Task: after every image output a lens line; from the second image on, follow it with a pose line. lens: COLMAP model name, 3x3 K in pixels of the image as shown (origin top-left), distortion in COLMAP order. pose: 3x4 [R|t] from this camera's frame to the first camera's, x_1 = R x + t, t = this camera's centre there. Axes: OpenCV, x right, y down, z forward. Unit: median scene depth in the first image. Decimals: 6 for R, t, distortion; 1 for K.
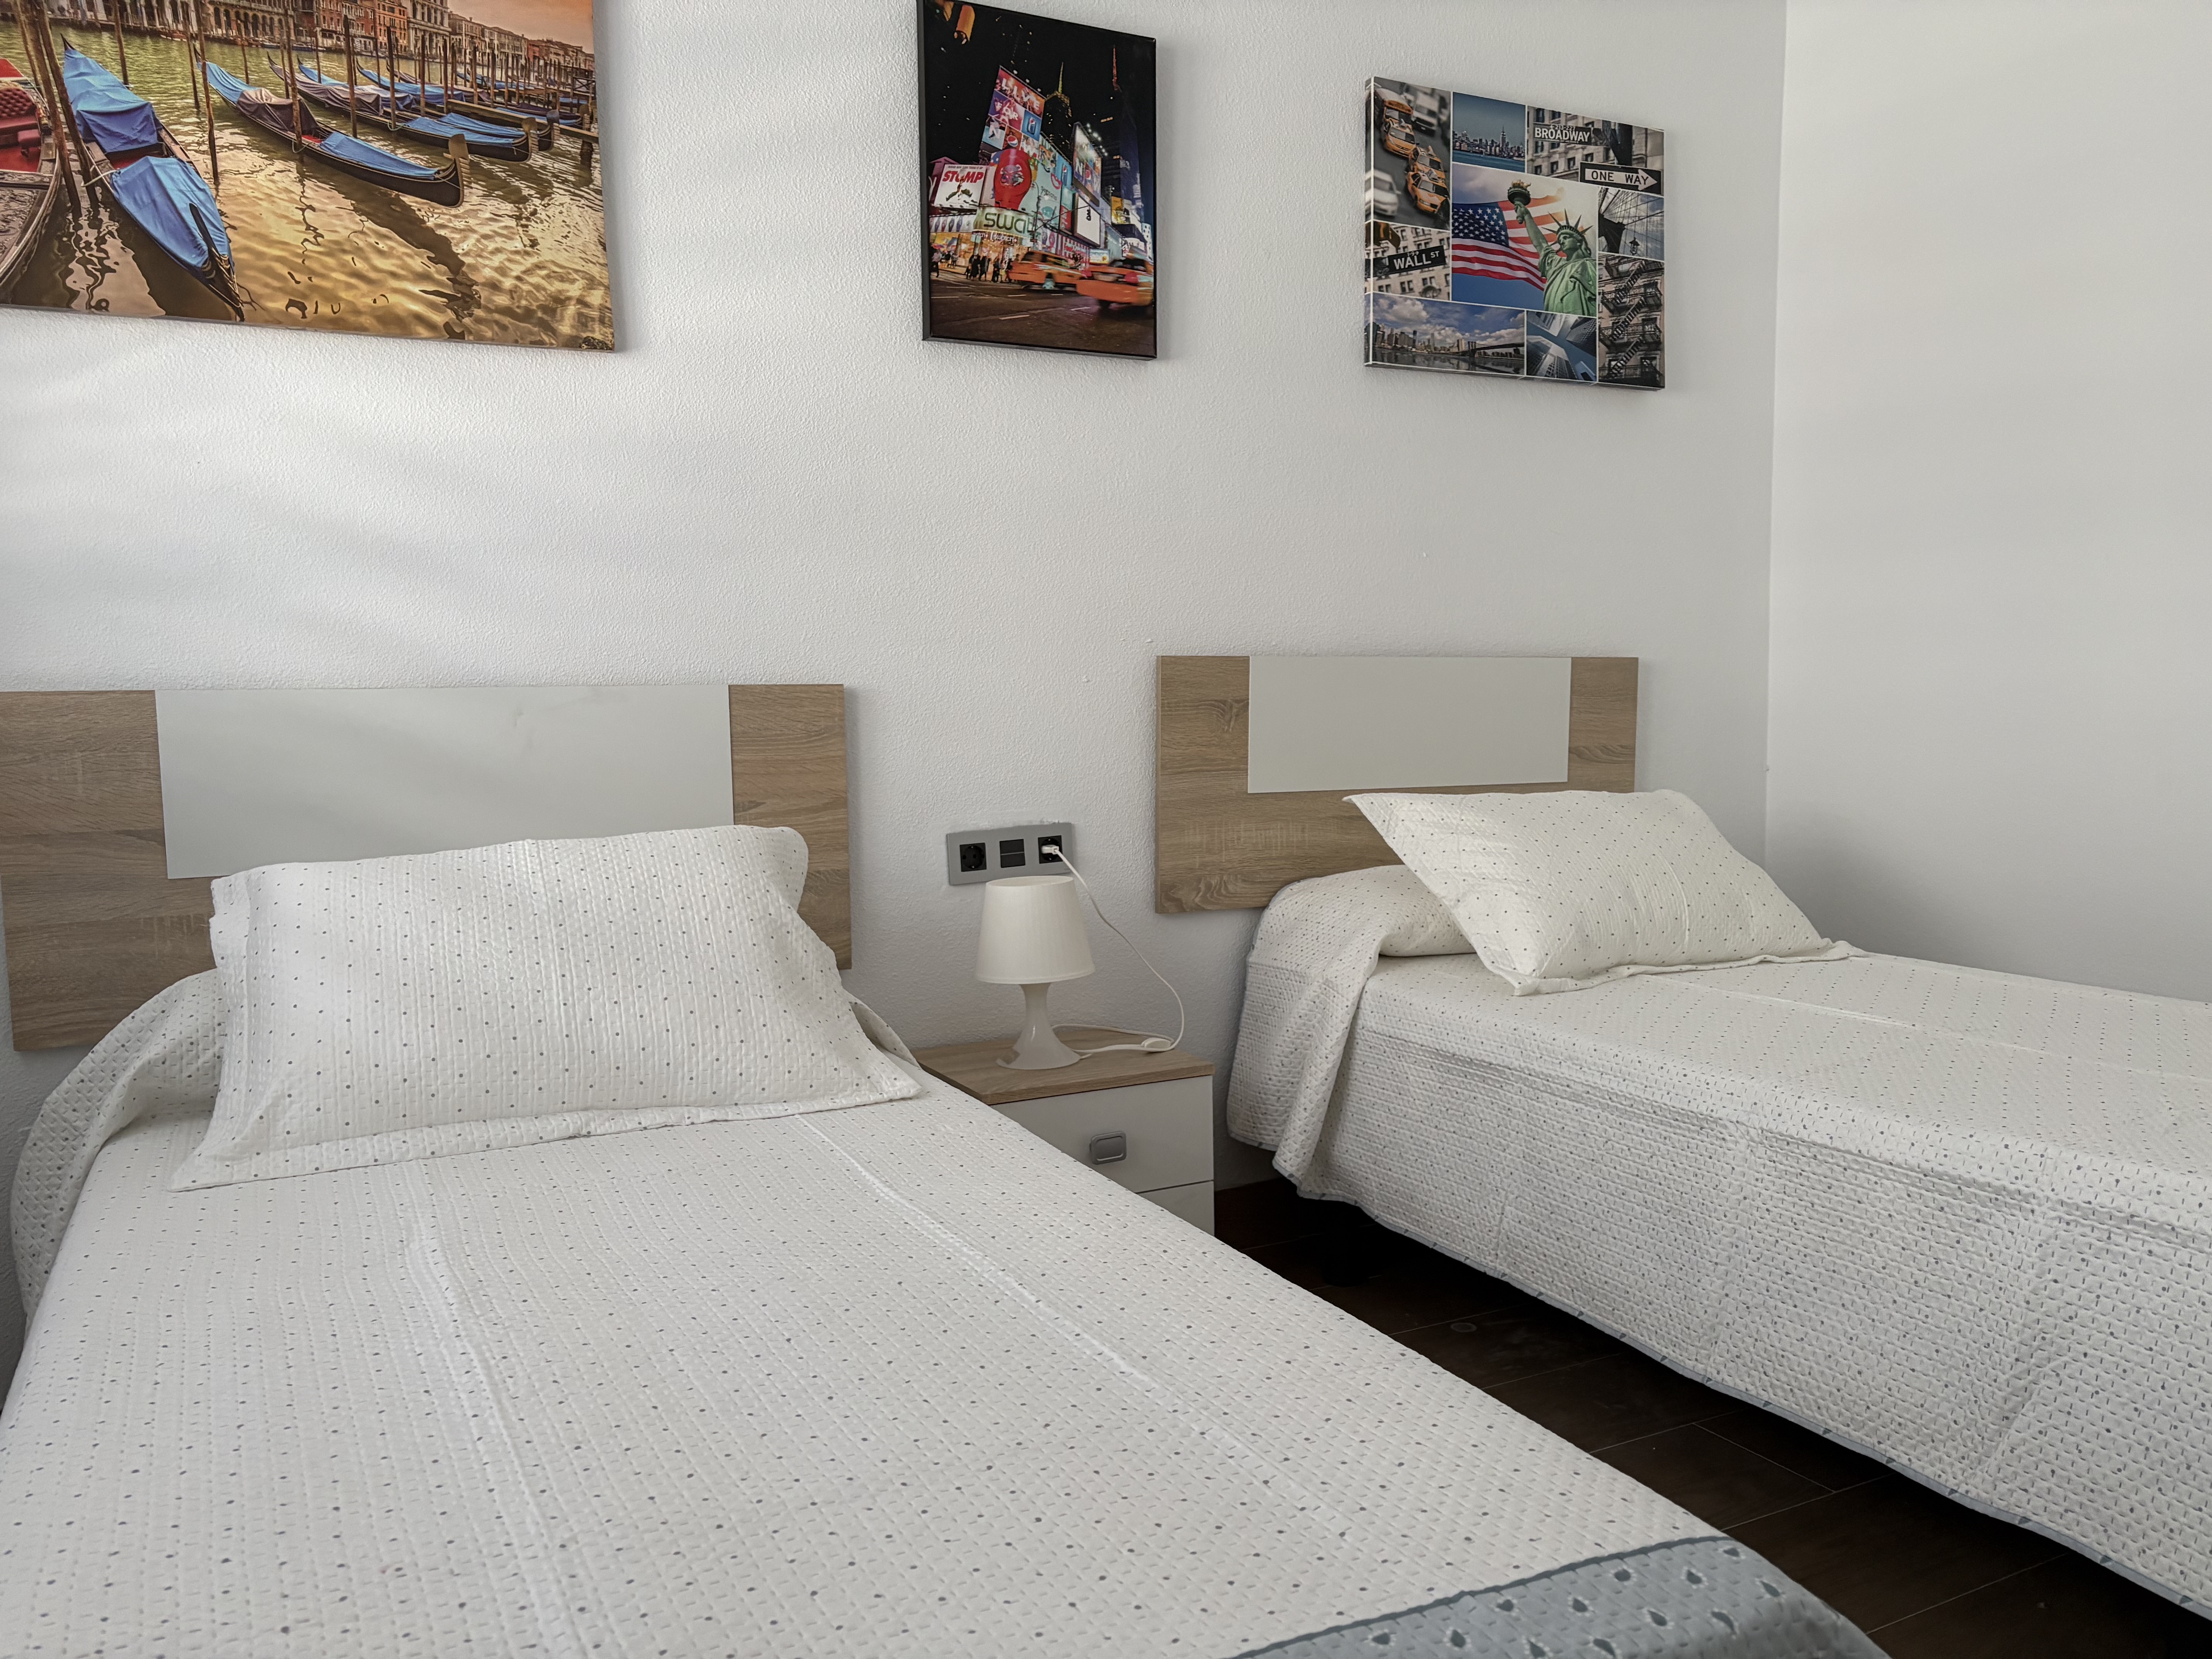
lens RADIAL K [[1664.8, 0, 1113.1], [0, 1664.8, 838.9], [0, 0, 1]] dist [0.048433, -0.046631]
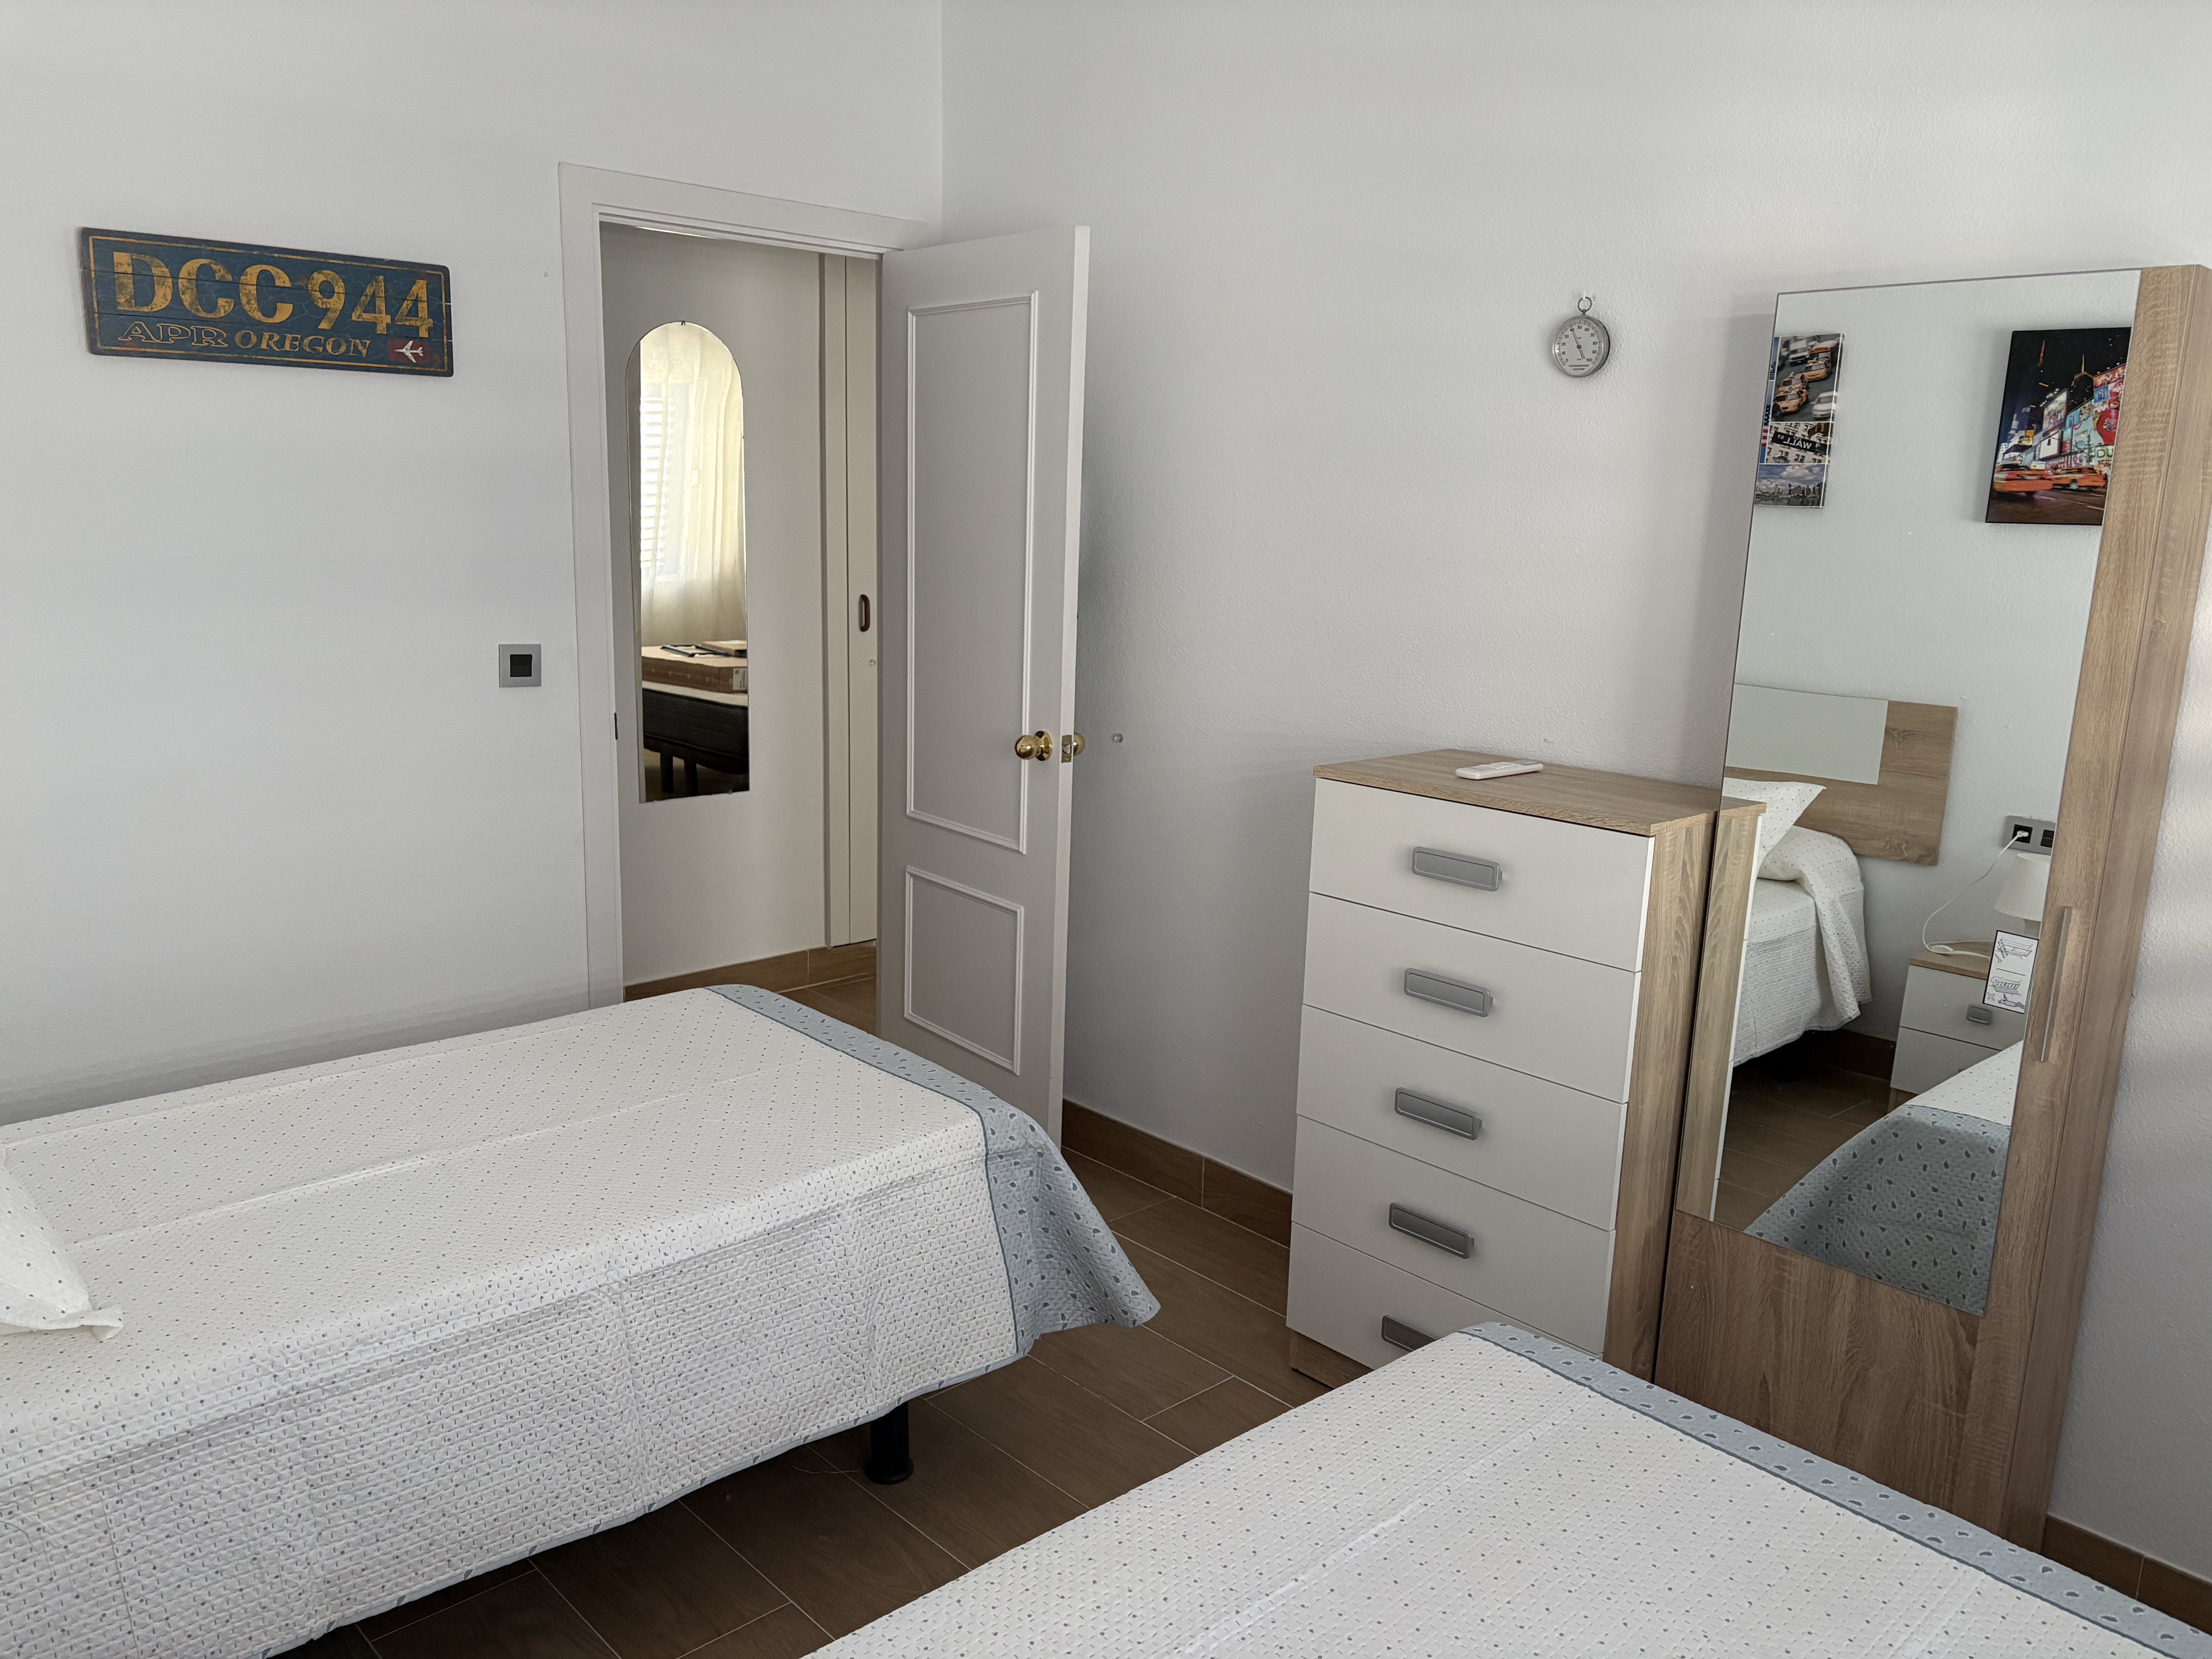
lens RADIAL K [[1664.8, 0, 1107.5], [0, 1664.8, 833.3], [0, 0, 1]] dist [0.048433, -0.046631]
pose [[-0.252637, -0.186908, 0.949337, -1.157843], [0.059449, 0.976312, 0.208039, -0.546311], [-0.965733, 0.108995, -0.235541, 1.517184]]
